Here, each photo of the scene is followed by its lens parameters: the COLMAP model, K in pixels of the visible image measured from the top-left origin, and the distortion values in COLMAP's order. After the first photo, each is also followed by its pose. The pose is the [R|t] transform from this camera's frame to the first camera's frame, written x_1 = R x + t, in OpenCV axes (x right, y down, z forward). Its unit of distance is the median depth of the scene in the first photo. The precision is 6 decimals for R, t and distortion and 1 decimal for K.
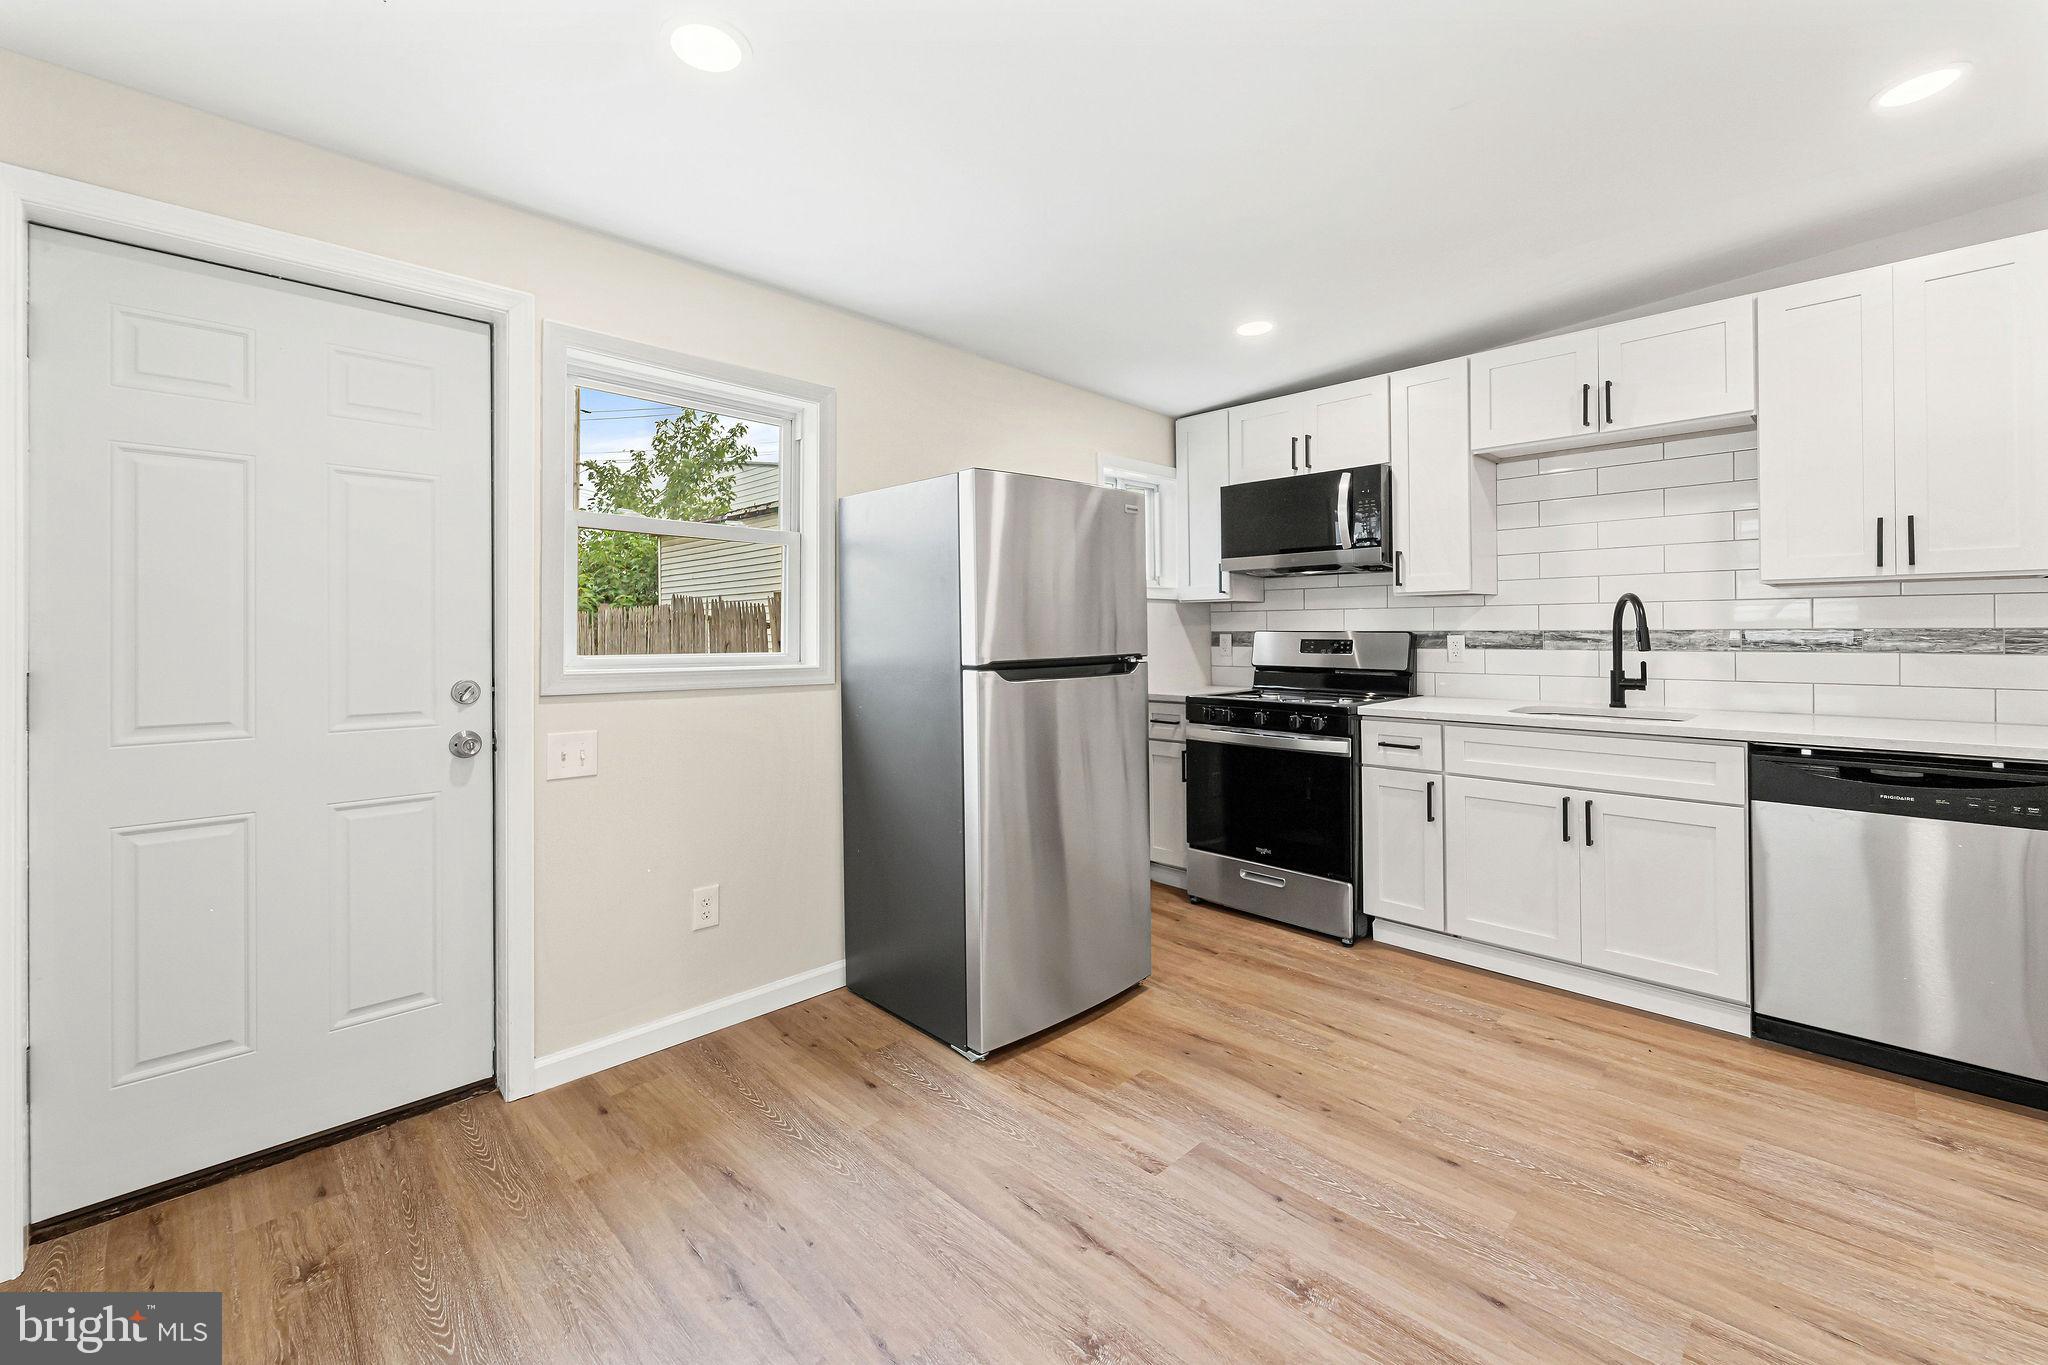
lens RADIAL K [[831.3, 0, 1004.9], [0, 831.3, 631.8], [0, 0, 1]] dist [0.002598, -0.001868]
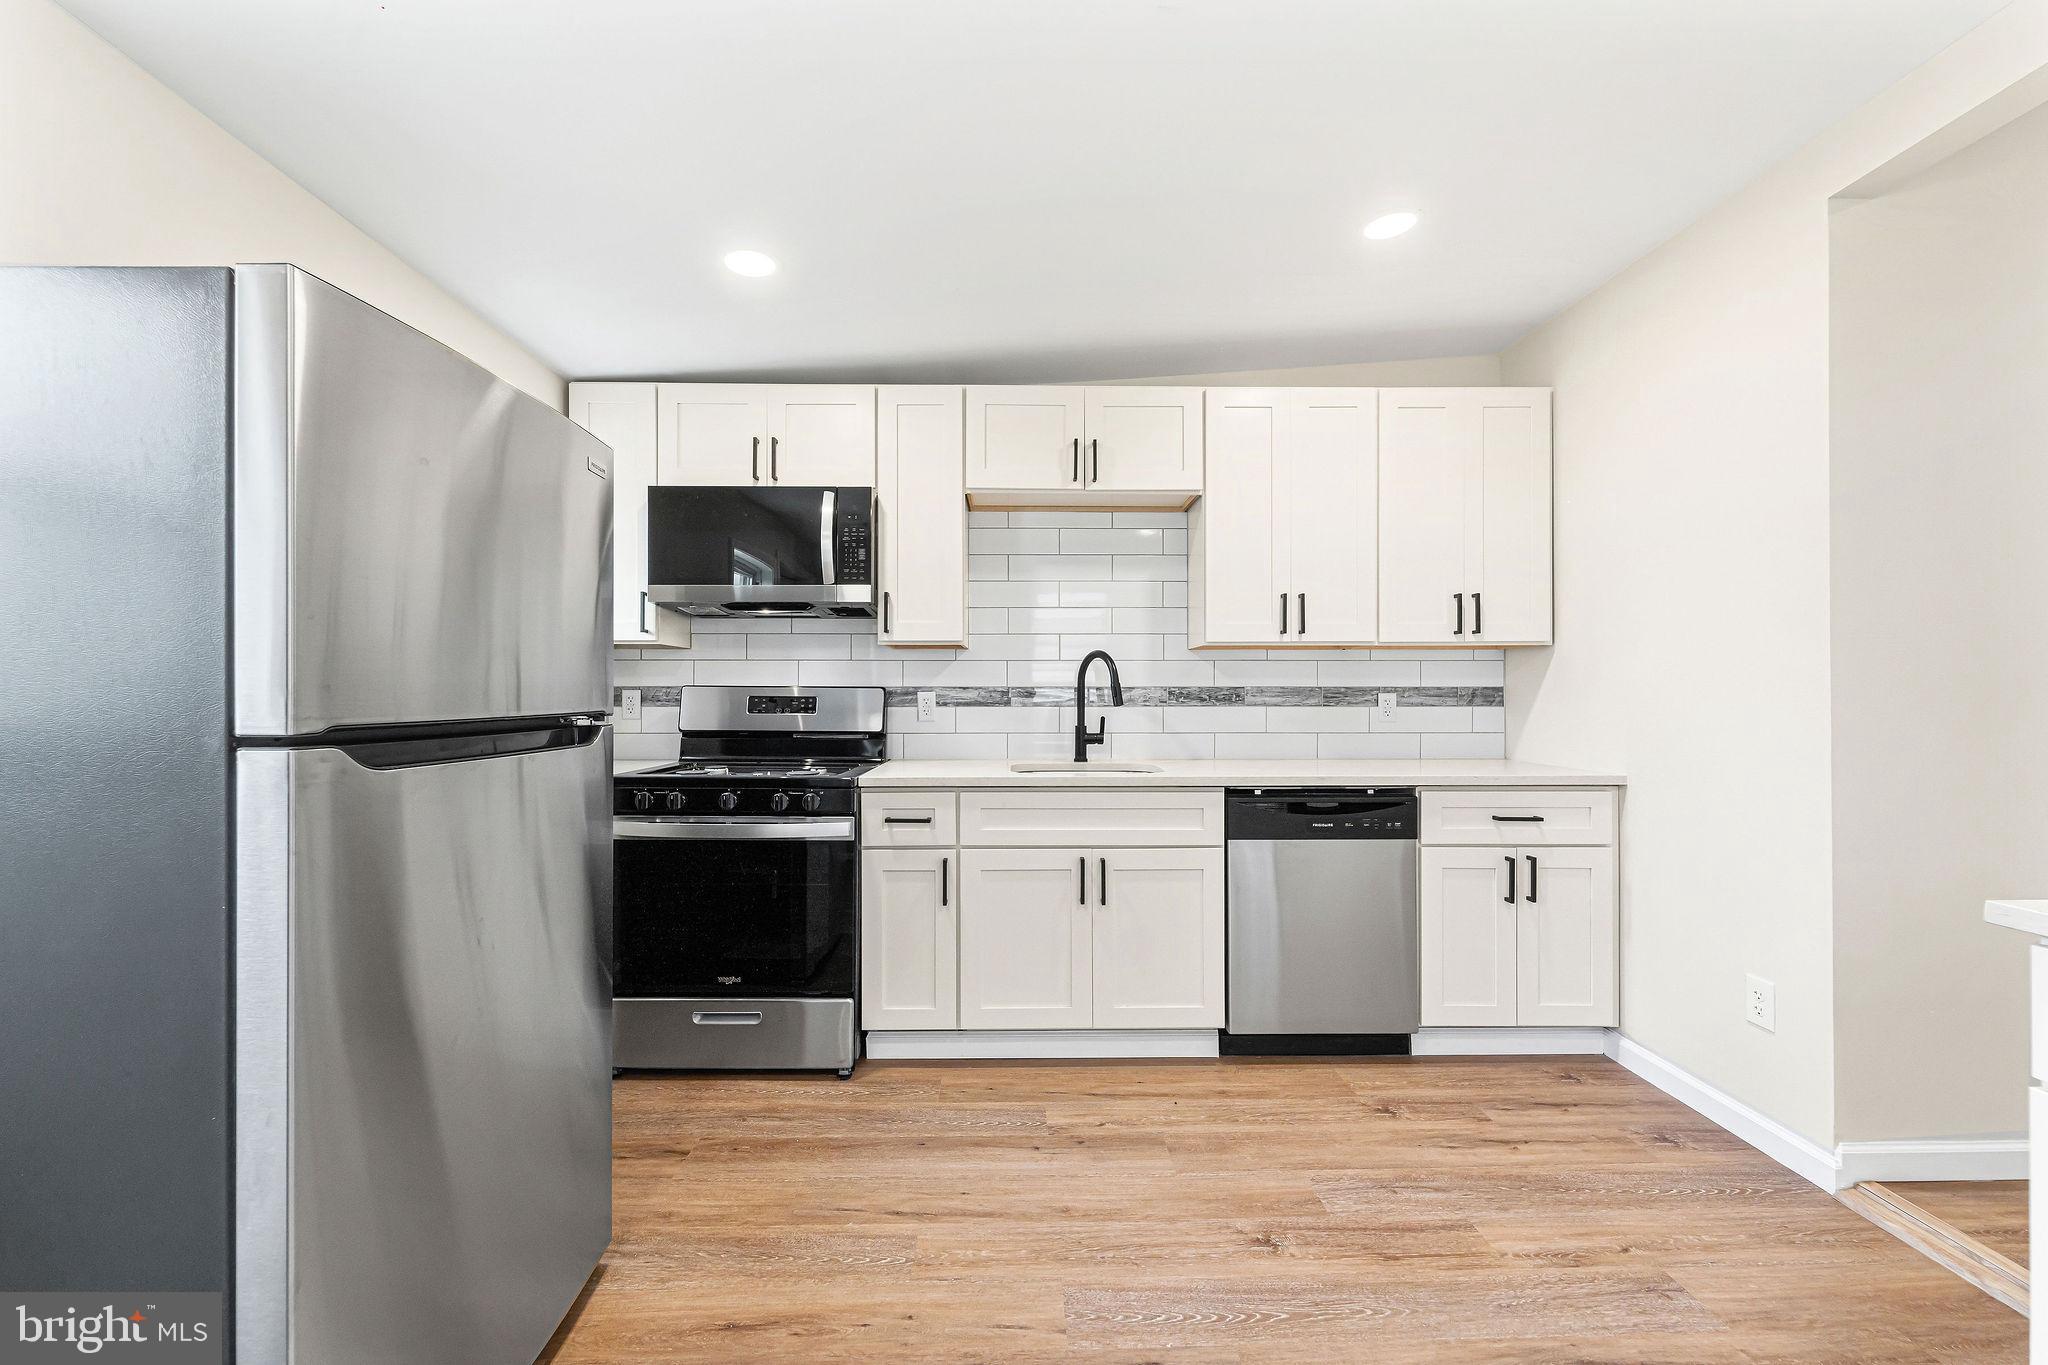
lens RADIAL K [[831.3, 0, 1017.0], [0, 831.3, 690.2], [0, 0, 1]] dist [0.002598, -0.001868]
pose [[0.673184, 0.014061, 0.739342, -0.081743], [-0.005196, 0.999884, -0.014286, 0.018284], [-0.739457, 0.005775, 0.673179, 0.381279]]
